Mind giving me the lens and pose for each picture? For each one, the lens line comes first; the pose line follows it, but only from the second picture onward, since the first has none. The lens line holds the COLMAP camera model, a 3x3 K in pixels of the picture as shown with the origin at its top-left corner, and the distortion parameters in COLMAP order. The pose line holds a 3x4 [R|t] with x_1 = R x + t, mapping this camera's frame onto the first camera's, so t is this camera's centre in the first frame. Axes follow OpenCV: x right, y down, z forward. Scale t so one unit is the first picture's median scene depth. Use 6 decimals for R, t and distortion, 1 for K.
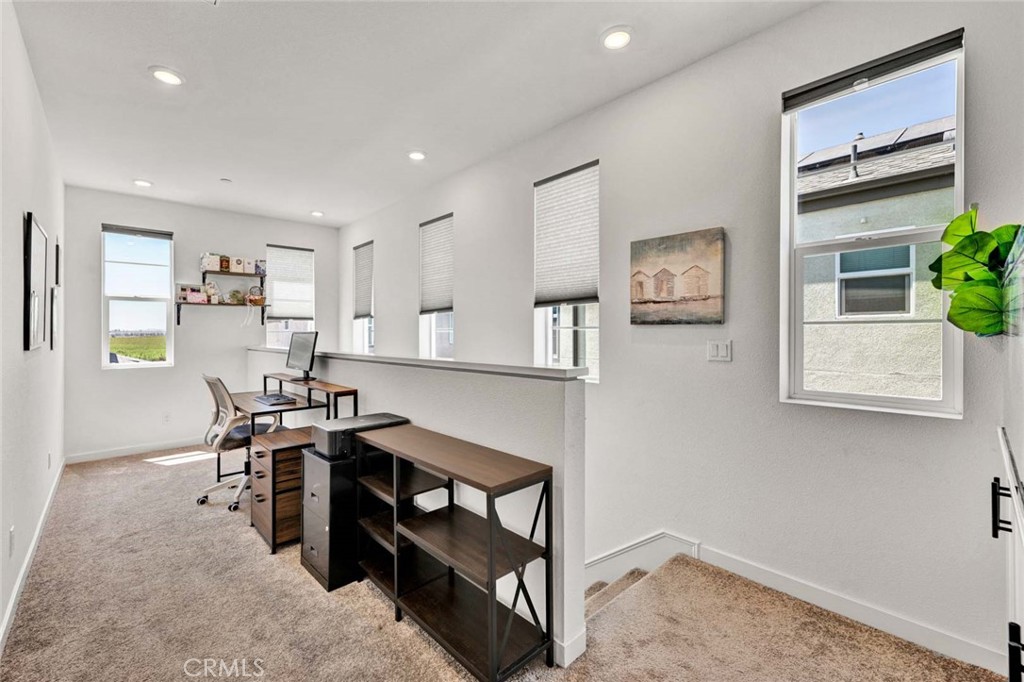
lens RADIAL K [[426.9, 0, 529.9], [0, 426.9, 329.6], [0, 0, 1]] dist [-0.001571, -0.000070]
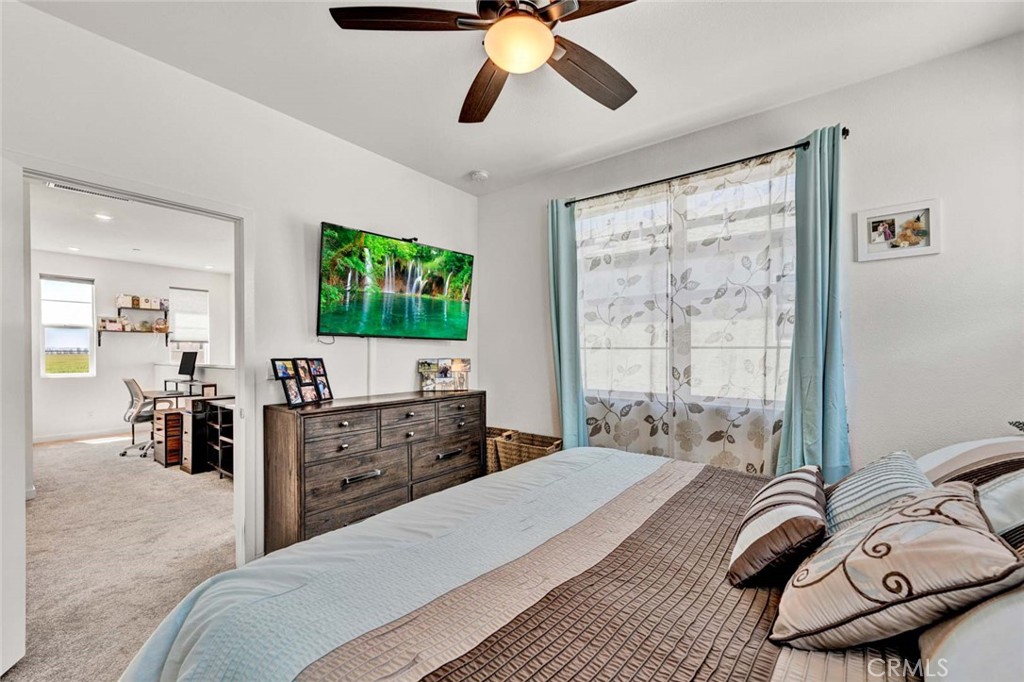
lens RADIAL K [[426.9, 0, 513.8], [0, 426.9, 357.7], [0, 0, 1]] dist [-0.001571, -0.000070]
pose [[0.994417, 0.003078, 0.105475, 0.359821], [-0.004730, 0.999870, 0.015412, -0.002065], [-0.105414, -0.015825, 0.994303, -0.508710]]
